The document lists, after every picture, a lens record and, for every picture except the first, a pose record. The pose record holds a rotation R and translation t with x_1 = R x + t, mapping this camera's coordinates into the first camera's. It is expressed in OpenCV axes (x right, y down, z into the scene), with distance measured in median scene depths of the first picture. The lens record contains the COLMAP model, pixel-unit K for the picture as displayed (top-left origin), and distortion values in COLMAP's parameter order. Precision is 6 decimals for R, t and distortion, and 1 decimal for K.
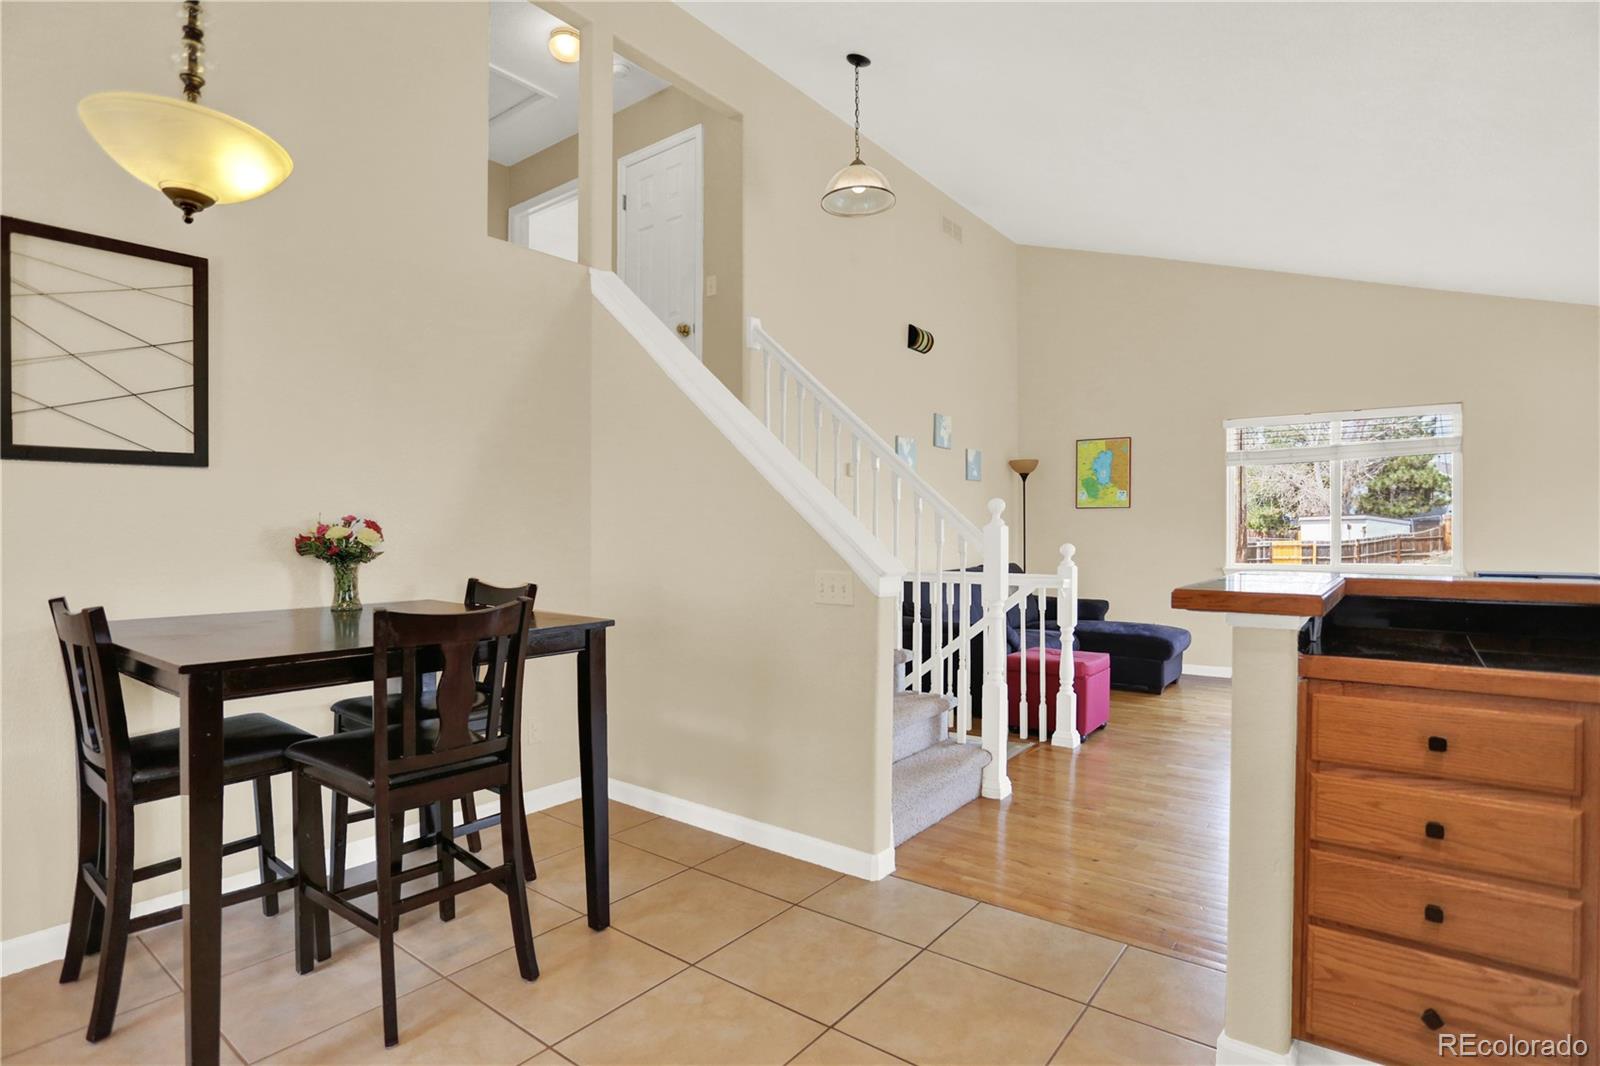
lens RADIAL K [[813.3, 0, 776.5], [0, 813.3, 530.1], [0, 0, 1]] dist [-0.034348, 0.009938]
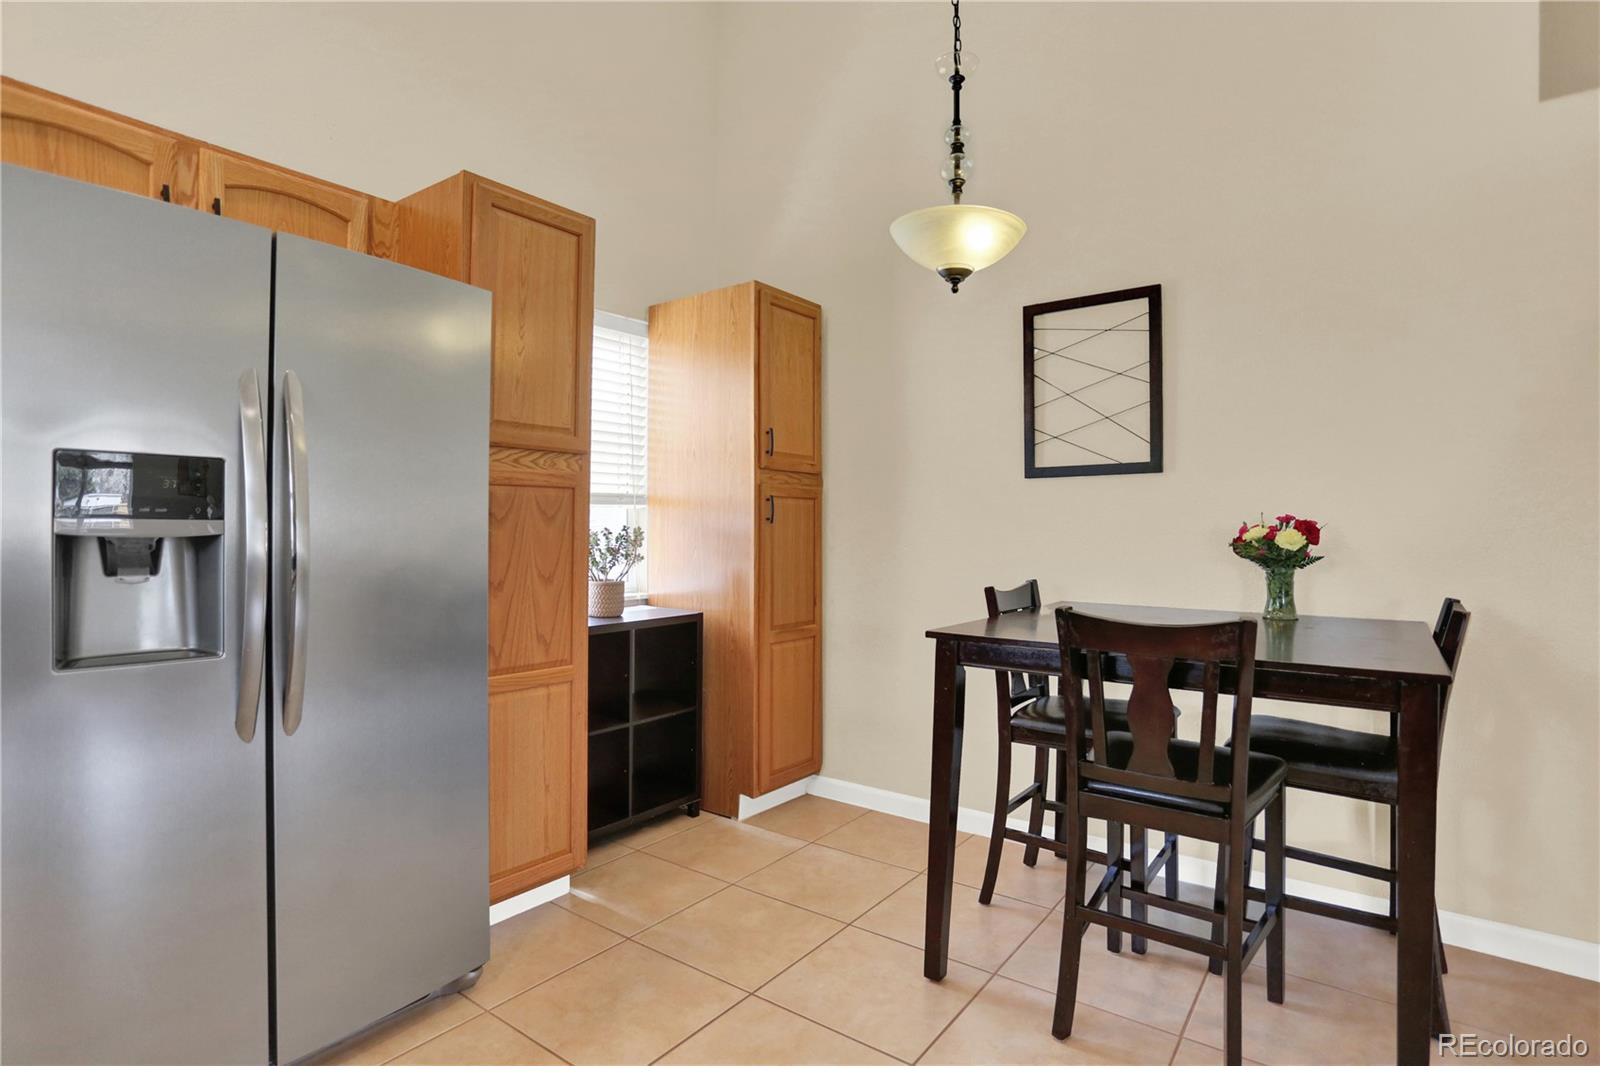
lens RADIAL K [[813.3, 0, 807.2], [0, 813.3, 535.7], [0, 0, 1]] dist [-0.034348, 0.009938]
pose [[0.034156, 0.007137, -0.999391, 0.389290], [-0.002585, 0.999972, 0.007053, 0.000753], [0.999413, 0.002342, 0.034174, 0.485162]]
